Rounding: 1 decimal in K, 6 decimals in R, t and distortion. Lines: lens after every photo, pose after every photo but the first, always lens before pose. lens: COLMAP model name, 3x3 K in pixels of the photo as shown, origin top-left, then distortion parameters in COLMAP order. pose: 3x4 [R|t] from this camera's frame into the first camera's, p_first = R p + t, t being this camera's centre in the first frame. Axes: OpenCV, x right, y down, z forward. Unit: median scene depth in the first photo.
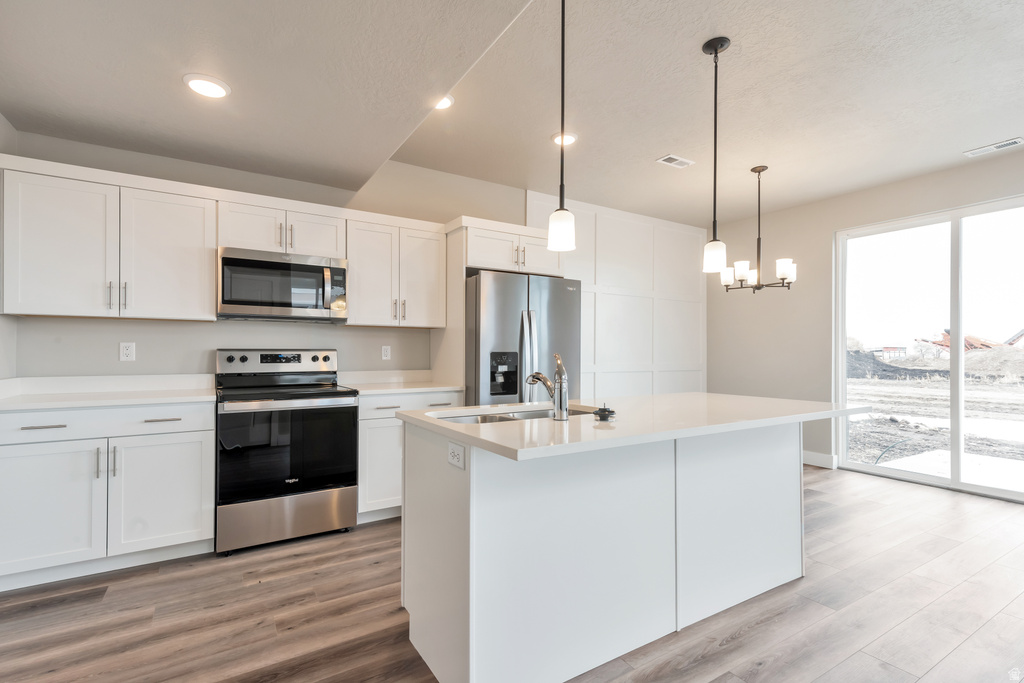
lens RADIAL K [[484.6, 0, 510.7], [0, 484.6, 352.3], [0, 0, 1]] dist [0.002833, 0.000172]
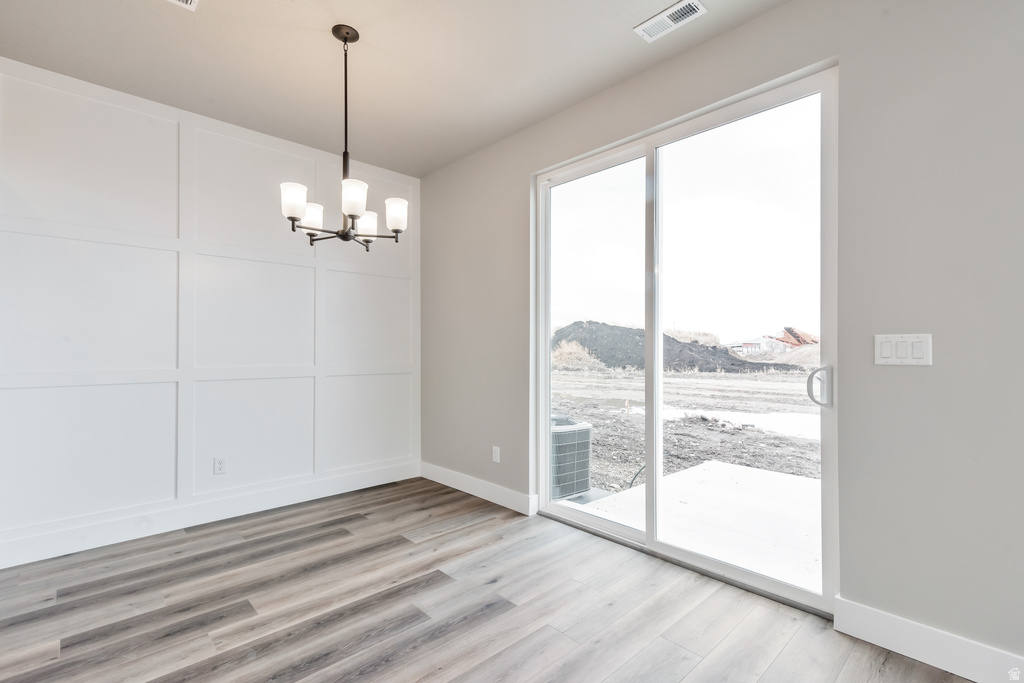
lens RADIAL K [[475.3, 0, 540.1], [0, 475.3, 344.2], [0, 0, 1]] dist [0.018268, -0.000356]
pose [[0.972456, -0.001591, 0.233081, 0.223986], [0.003858, 0.999950, -0.009273, 0.000998], [-0.233054, 0.009917, 0.972413, 0.142897]]
